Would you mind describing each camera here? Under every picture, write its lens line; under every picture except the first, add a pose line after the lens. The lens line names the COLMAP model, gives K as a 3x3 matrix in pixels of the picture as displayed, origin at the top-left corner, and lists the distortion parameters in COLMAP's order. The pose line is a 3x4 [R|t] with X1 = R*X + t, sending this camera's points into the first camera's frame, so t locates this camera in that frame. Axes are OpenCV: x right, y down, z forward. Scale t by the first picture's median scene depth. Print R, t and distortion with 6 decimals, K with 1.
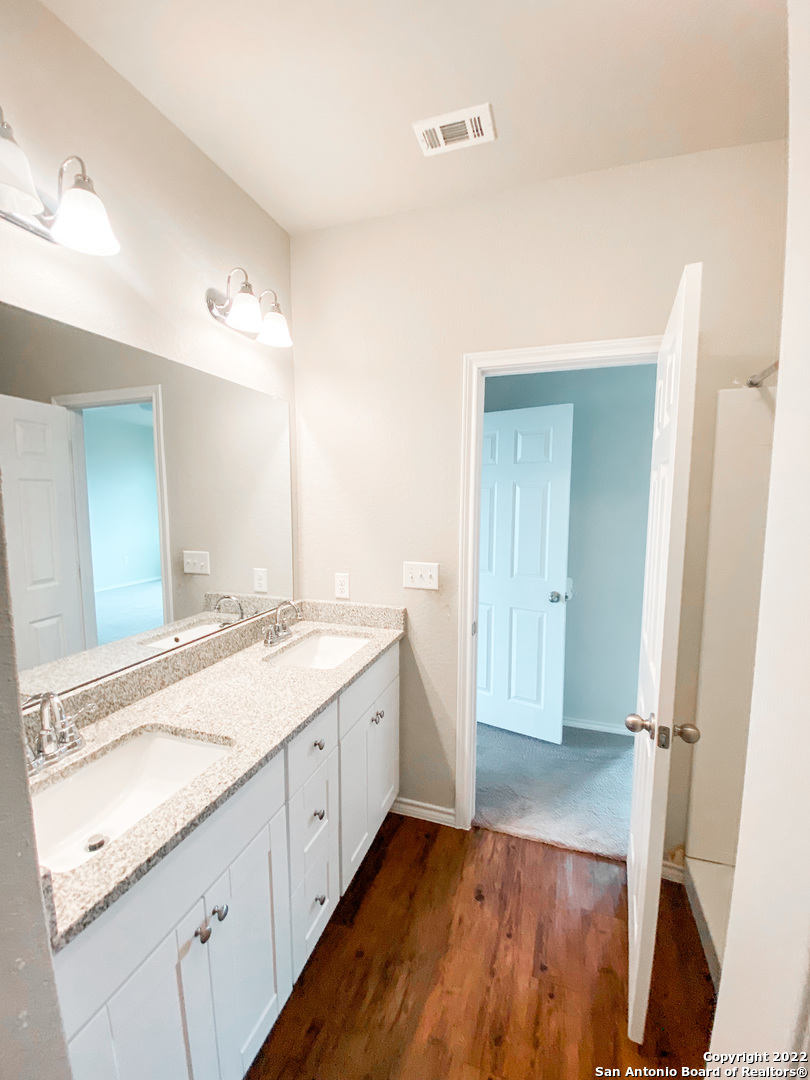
lens RADIAL K [[437.7, 0, 411.1], [0, 437.7, 539.6], [0, 0, 1]] dist [0.007135, -0.007847]
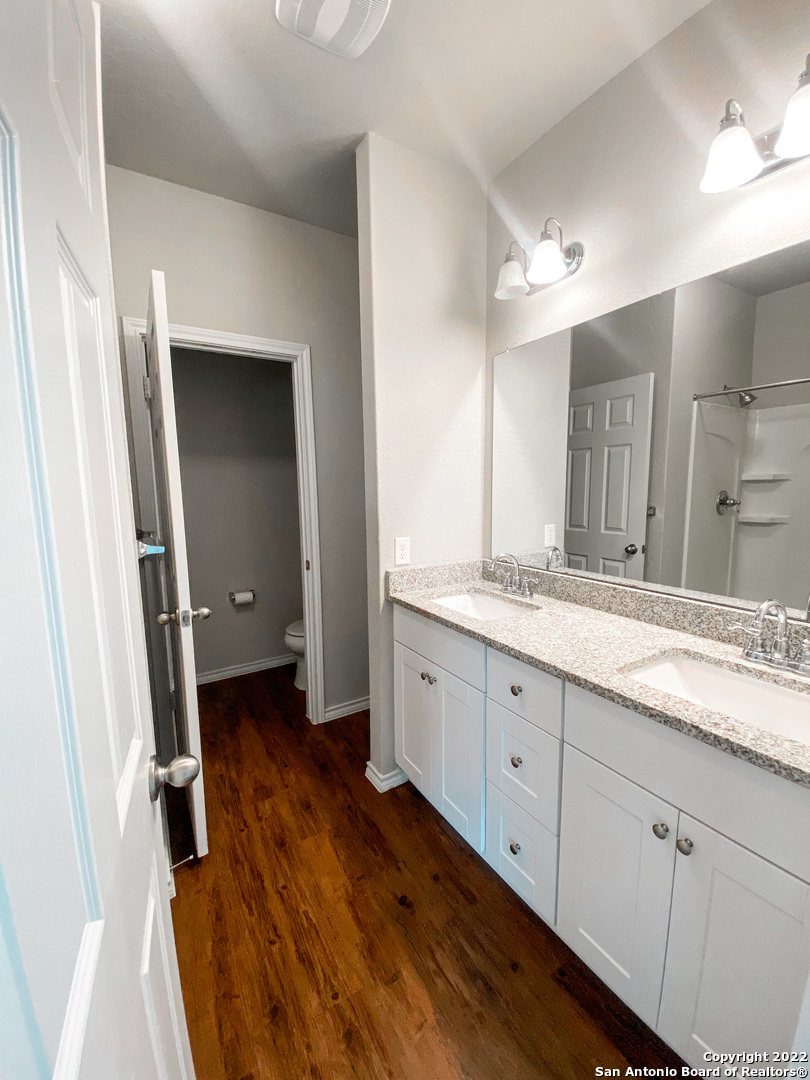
lens RADIAL K [[437.7, 0, 407.7], [0, 437.7, 540.2], [0, 0, 1]] dist [0.007135, -0.007847]
pose [[-0.624324, 0.107486, -0.773735, 0.622445], [-0.069388, 0.978942, 0.191982, -0.021953], [0.778078, 0.173547, -0.603719, 1.282333]]
